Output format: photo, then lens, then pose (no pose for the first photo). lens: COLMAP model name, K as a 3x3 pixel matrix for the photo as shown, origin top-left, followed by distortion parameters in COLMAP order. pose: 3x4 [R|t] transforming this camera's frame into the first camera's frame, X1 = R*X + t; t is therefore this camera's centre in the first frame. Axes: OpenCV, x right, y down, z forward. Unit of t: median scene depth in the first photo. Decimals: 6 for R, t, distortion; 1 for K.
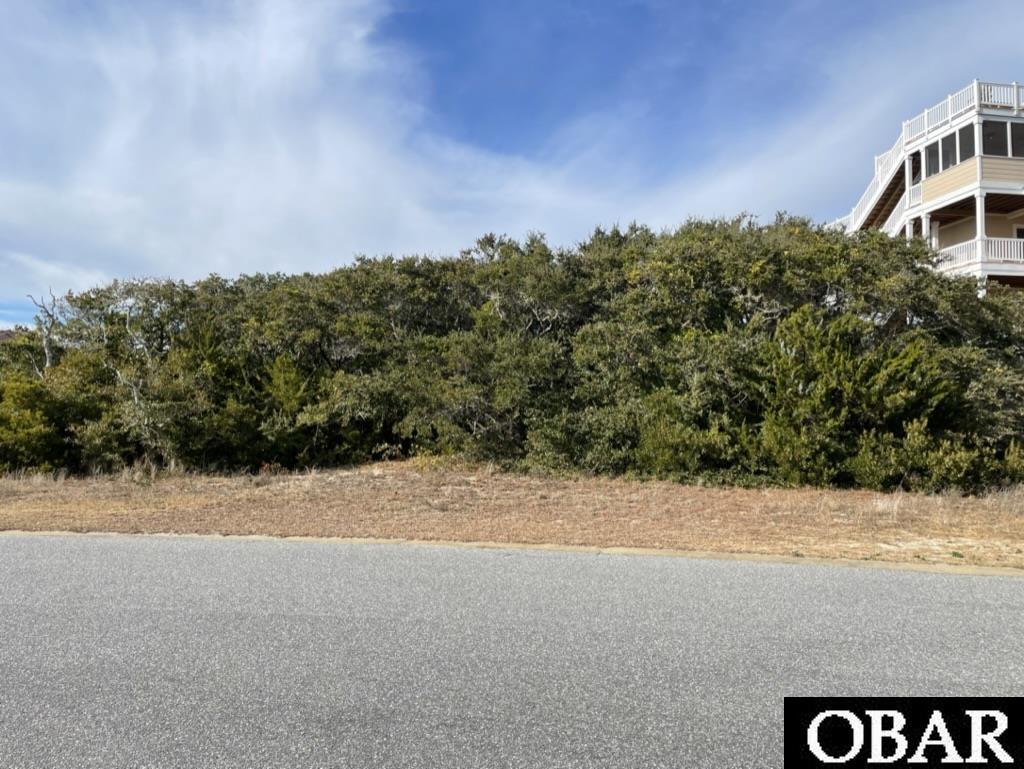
lens RADIAL K [[777.2, 0, 512.0], [0, 777.2, 384.5], [0, 0, 1]] dist [0.080068, -0.128728]
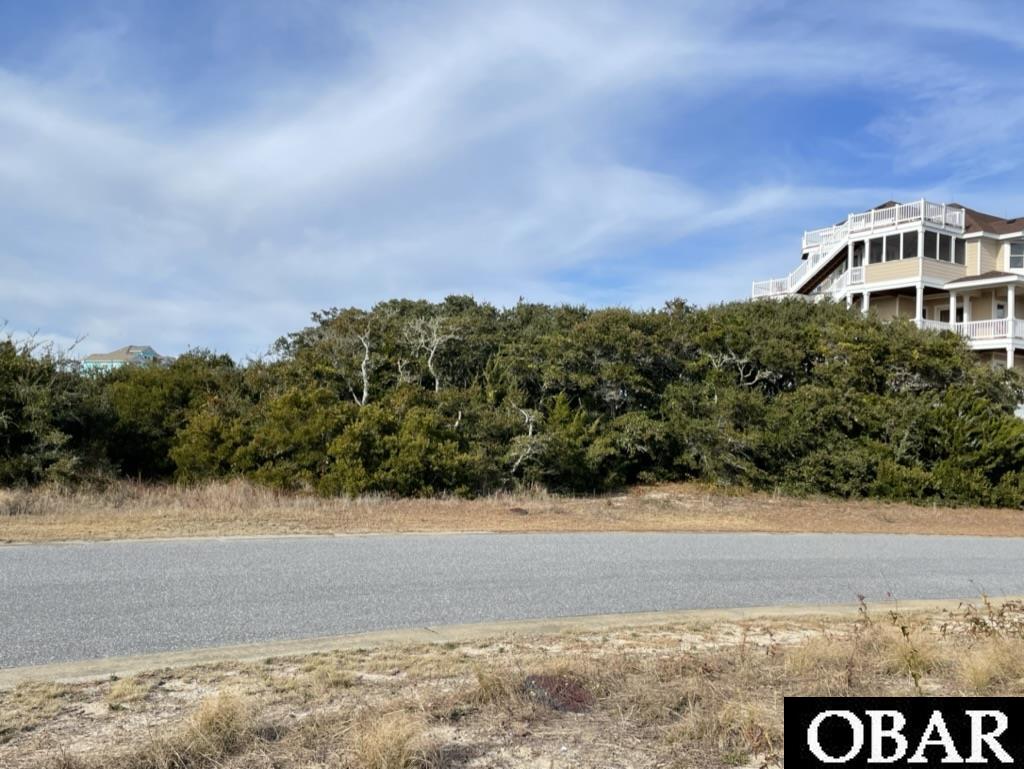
lens RADIAL K [[936.4, 0, 512.0], [0, 936.4, 384.5], [0, 0, 1]] dist [0.041878, -0.004283]
pose [[0.912691, 0.049799, 0.405605, -0.680295], [-0.051610, 0.998646, -0.006478, -0.029115], [-0.405378, -0.015021, 0.914026, -0.186570]]
